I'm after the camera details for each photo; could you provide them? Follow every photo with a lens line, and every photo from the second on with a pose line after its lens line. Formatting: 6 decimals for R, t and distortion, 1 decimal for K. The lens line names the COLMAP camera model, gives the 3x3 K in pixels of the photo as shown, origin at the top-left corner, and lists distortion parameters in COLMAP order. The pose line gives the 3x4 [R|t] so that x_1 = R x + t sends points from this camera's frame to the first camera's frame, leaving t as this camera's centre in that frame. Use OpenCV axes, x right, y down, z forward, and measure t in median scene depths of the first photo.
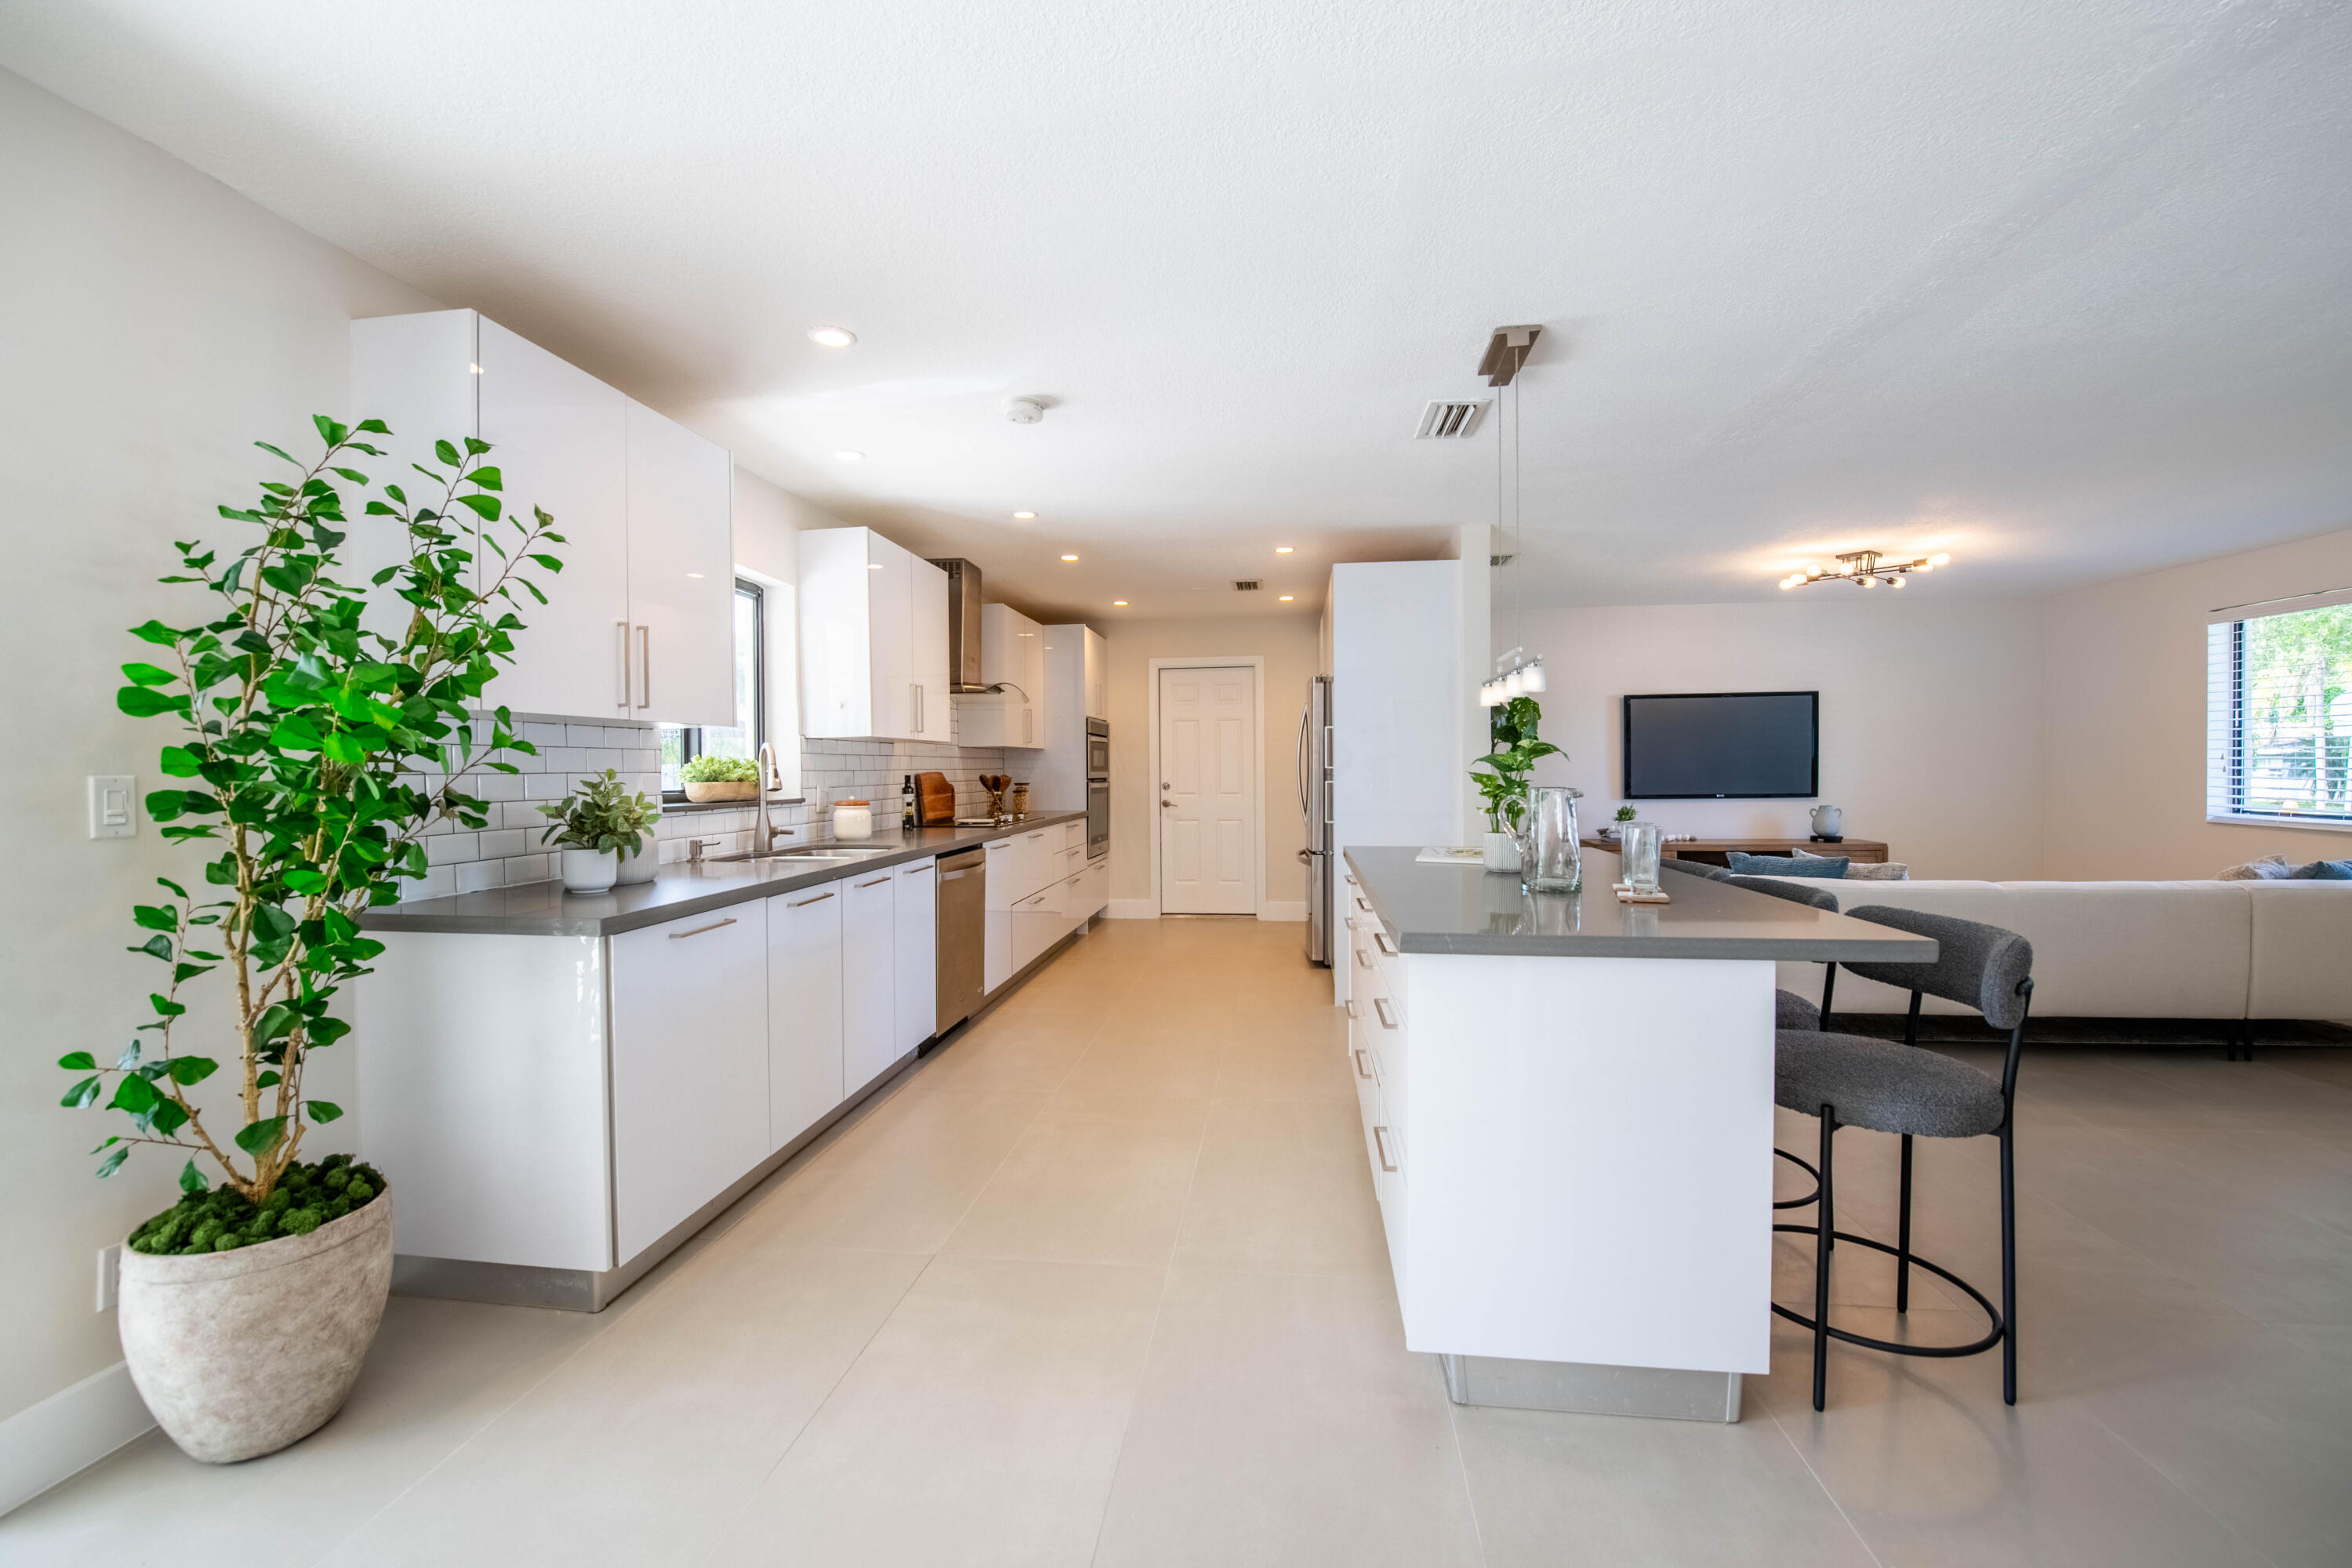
lens RADIAL K [[958.4, 0, 1097.0], [0, 958.4, 782.6], [0, 0, 1]] dist [-0.001119, -0.000084]
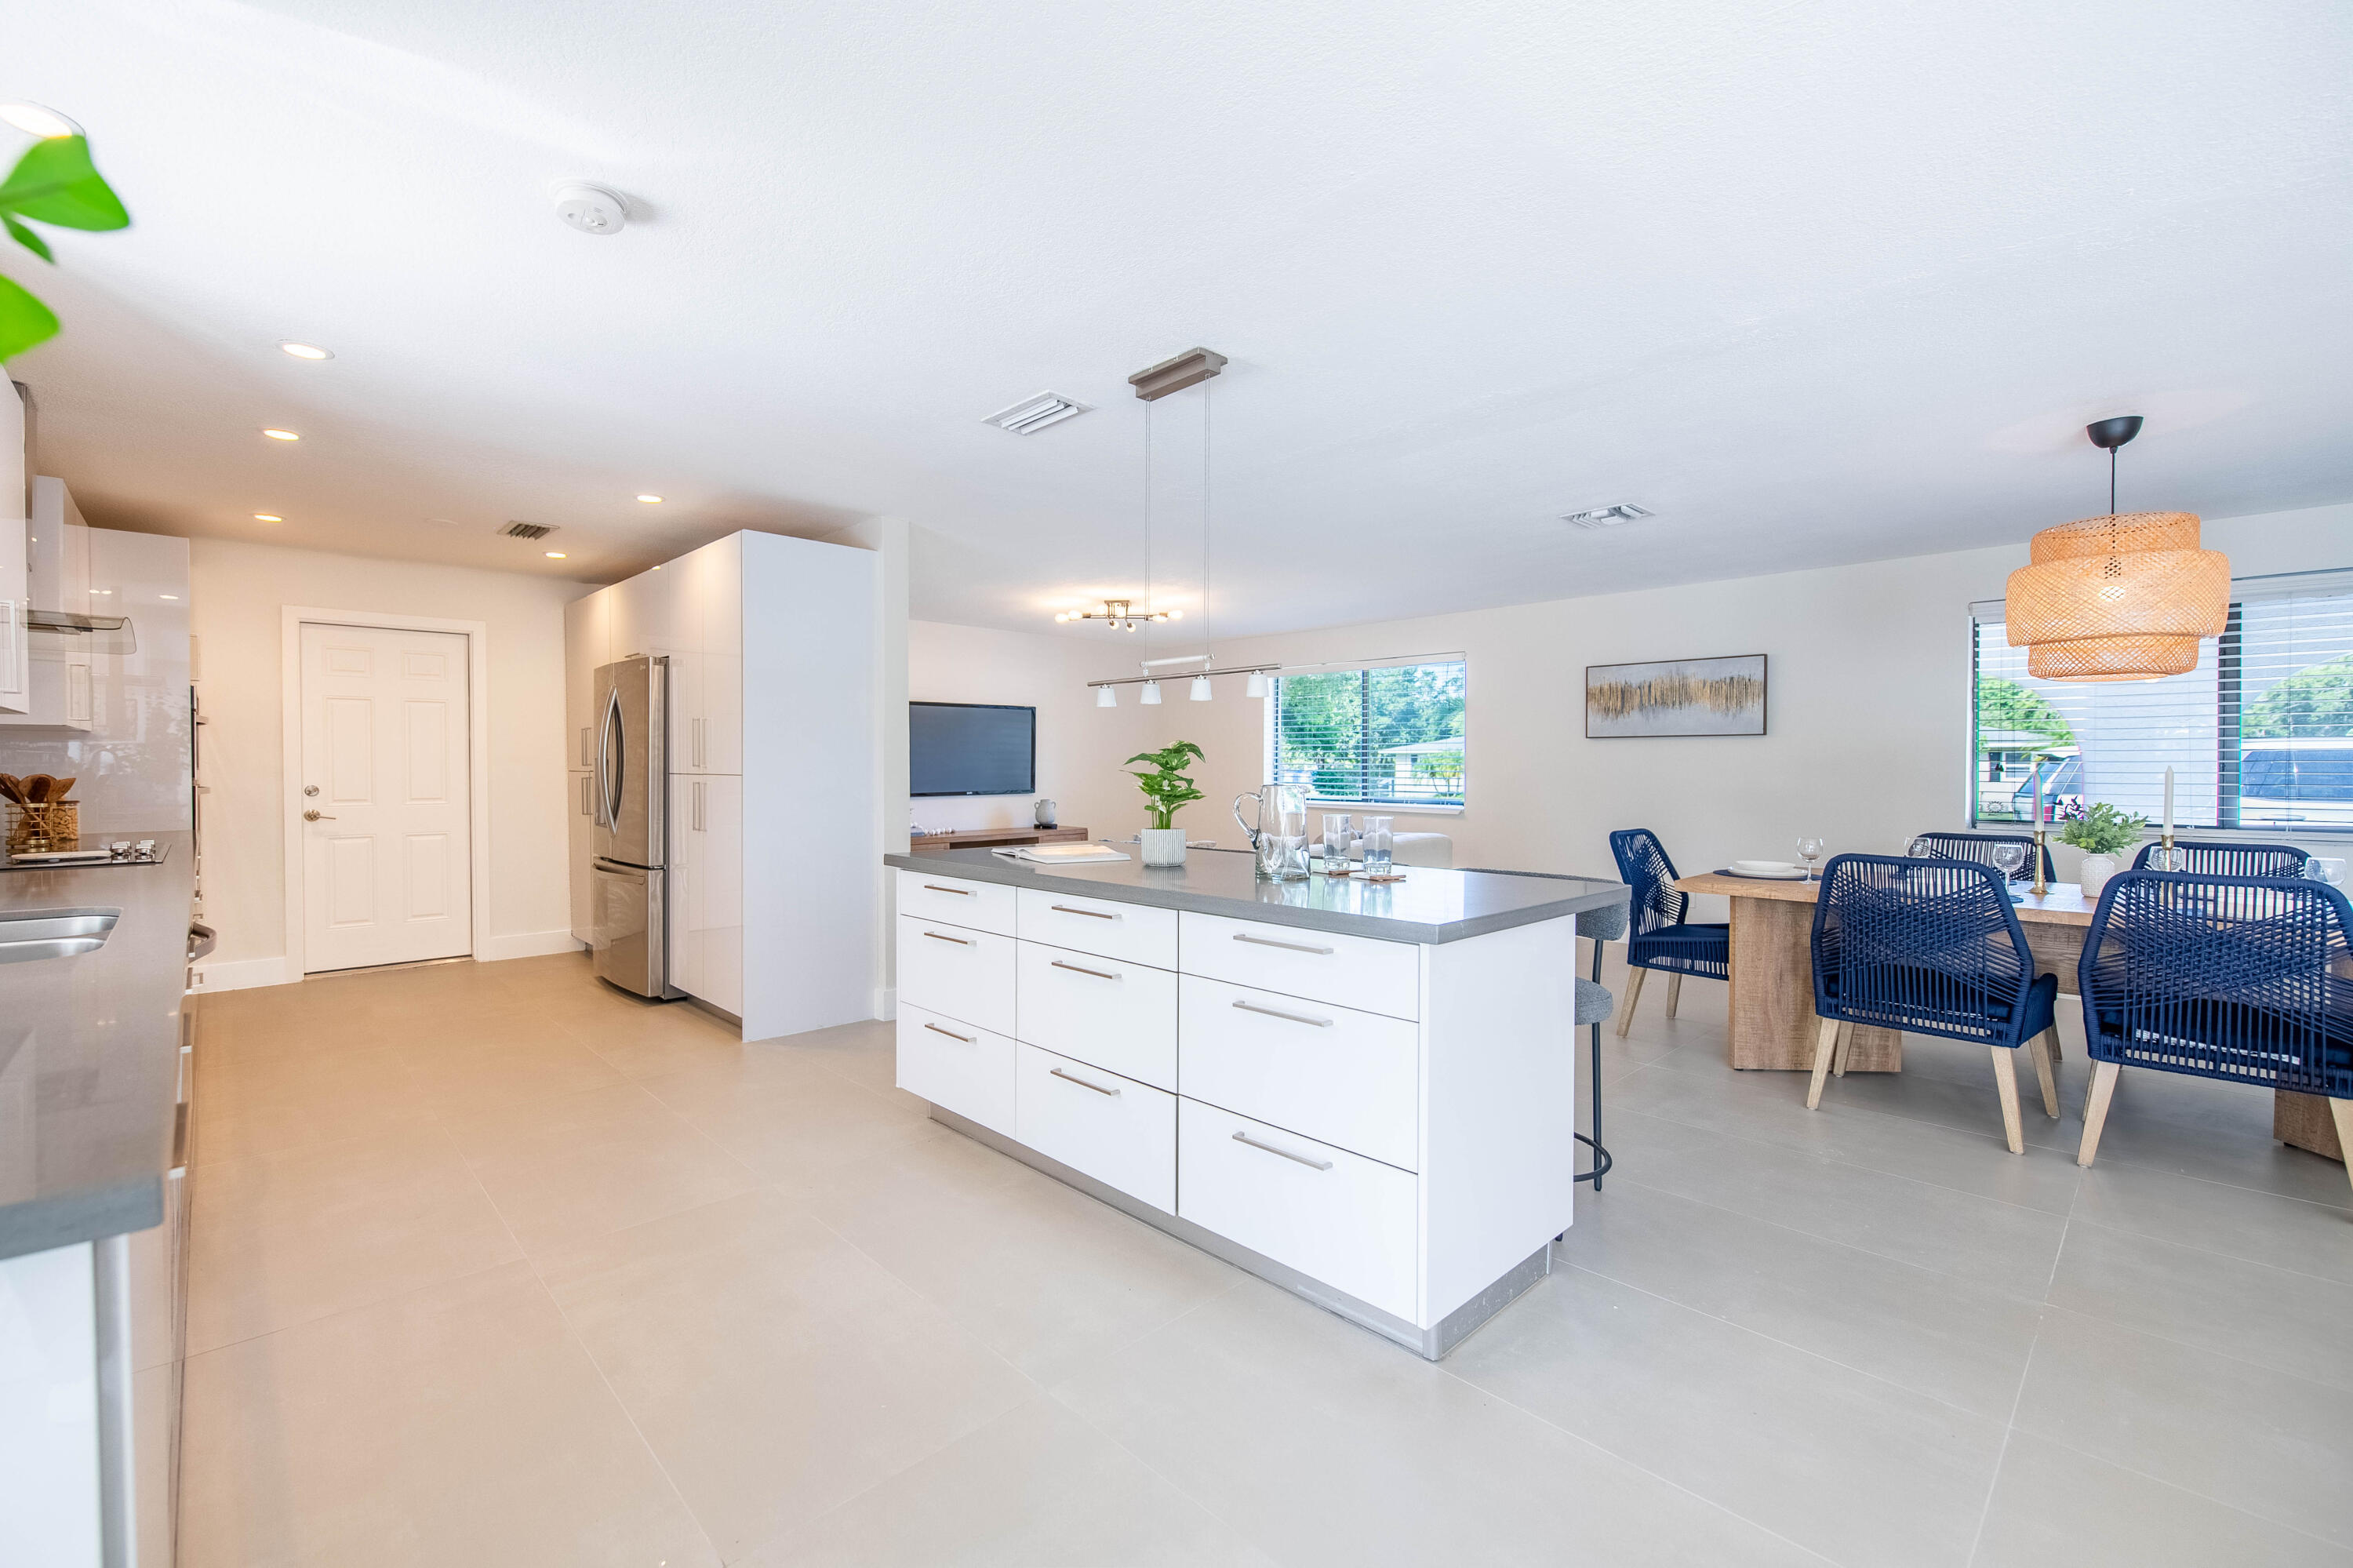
lens RADIAL K [[995.5, 0, 1038.8], [0, 995.5, 791.4], [0, 0, 1]] dist [-0.001514, -0.000181]
pose [[0.624450, -0.008429, 0.781019, -0.328419], [0.008330, 0.999957, 0.004132, 0.010574], [-0.781020, 0.003926, 0.624494, 0.254488]]
